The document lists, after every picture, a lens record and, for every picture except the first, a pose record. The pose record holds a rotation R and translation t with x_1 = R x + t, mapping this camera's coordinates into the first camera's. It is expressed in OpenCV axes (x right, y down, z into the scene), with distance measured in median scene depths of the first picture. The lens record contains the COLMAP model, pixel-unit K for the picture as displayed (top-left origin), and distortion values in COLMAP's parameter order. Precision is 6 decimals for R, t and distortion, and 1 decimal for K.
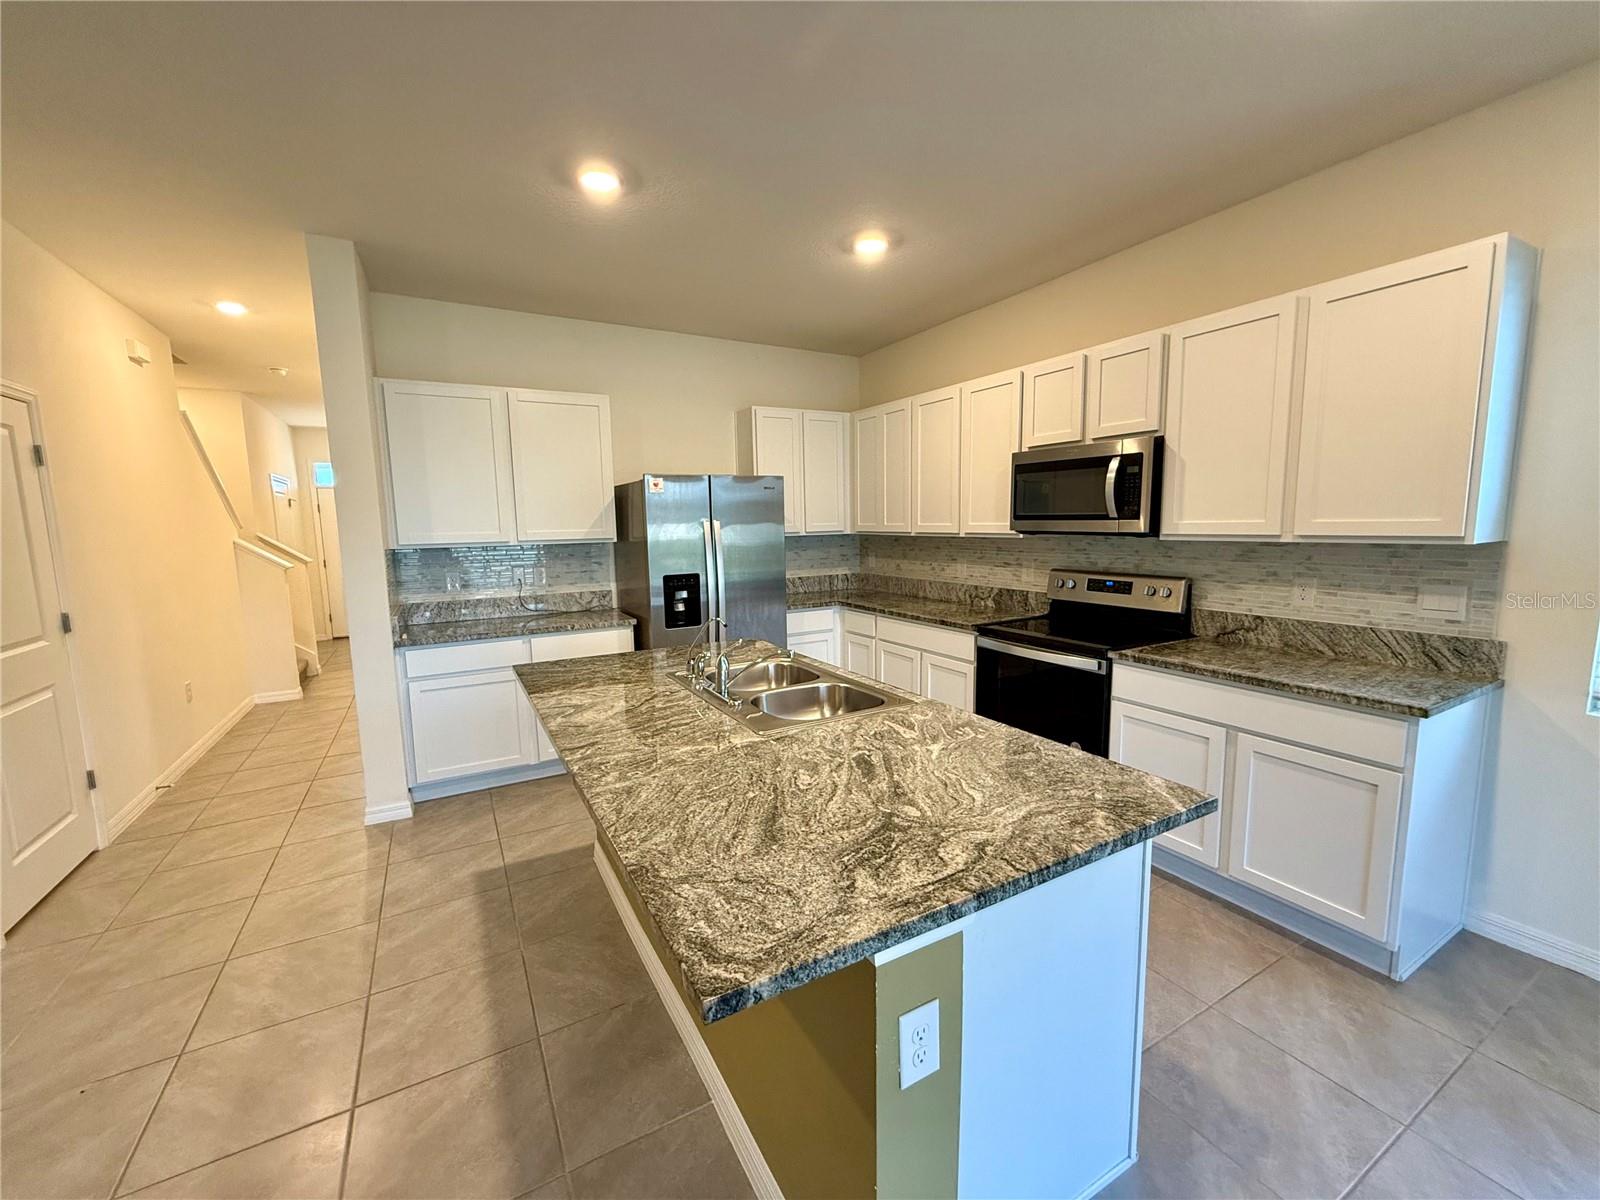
lens RADIAL K [[637.7, 0, 790.9], [0, 637.7, 599.2], [0, 0, 1]] dist [0.002567, -0.001040]
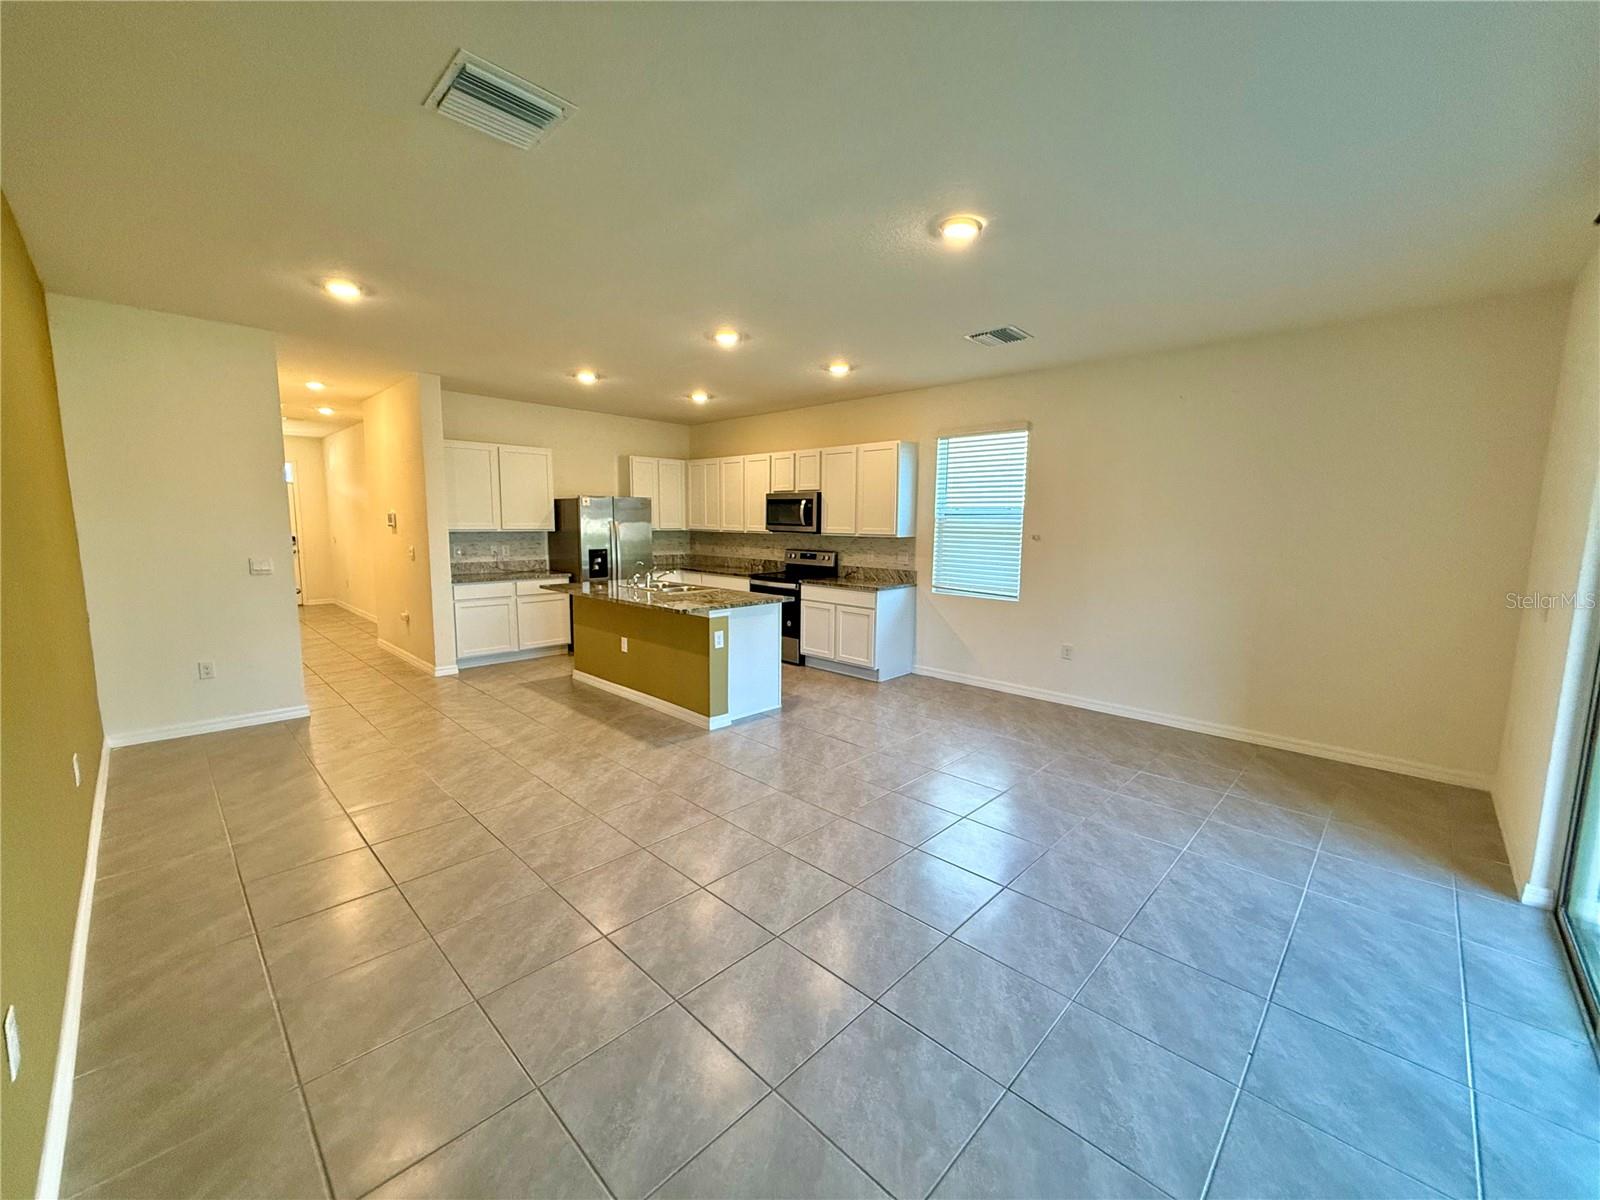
lens RADIAL K [[637.7, 0, 788.5], [0, 637.7, 599.7], [0, 0, 1]] dist [0.002567, -0.001040]
pose [[0.959590, -0.005862, 0.281341, -0.190232], [0.005735, 0.999983, 0.001274, 0.128515], [-0.281344, 0.000390, 0.959607, -1.109516]]
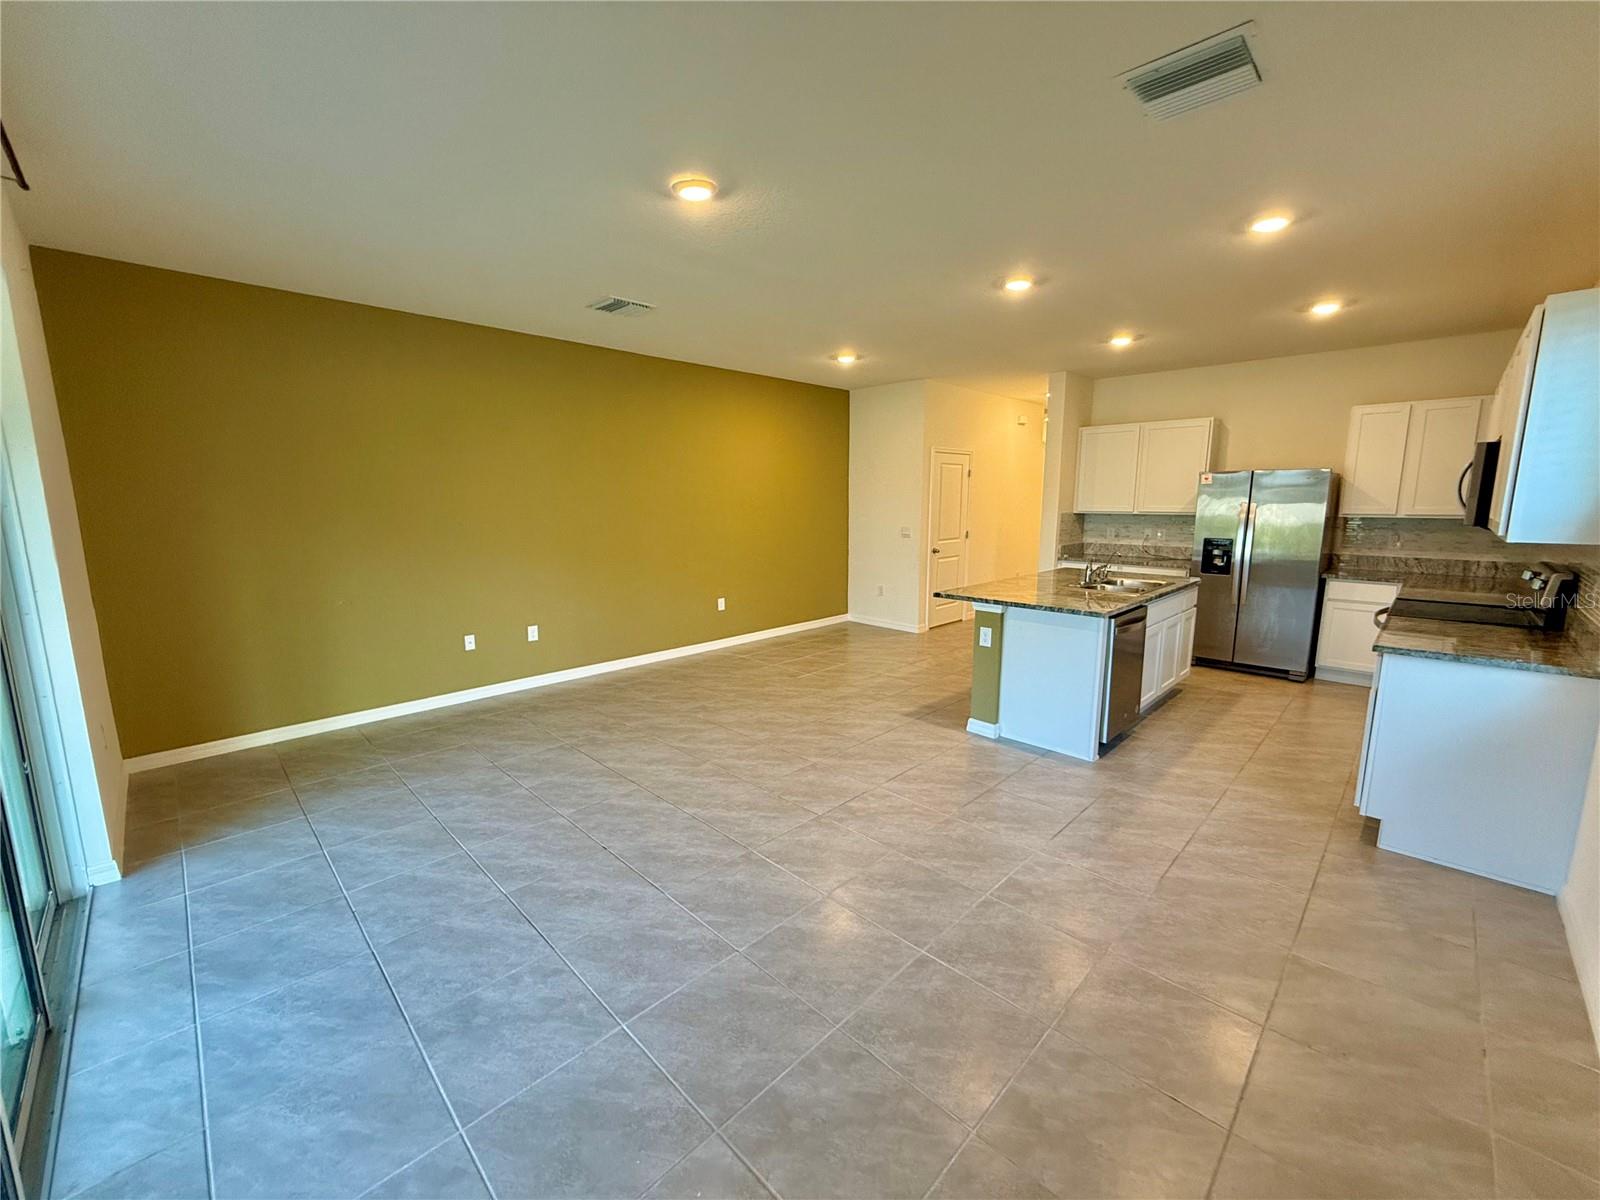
lens RADIAL K [[637.7, 0, 793.5], [0, 637.7, 595.0], [0, 0, 1]] dist [0.002567, -0.001040]
pose [[0.275037, 0.164261, -0.947298, 1.156565], [-0.120669, 0.983403, 0.135487, 0.010148], [0.953831, 0.077045, 0.290294, -0.430636]]
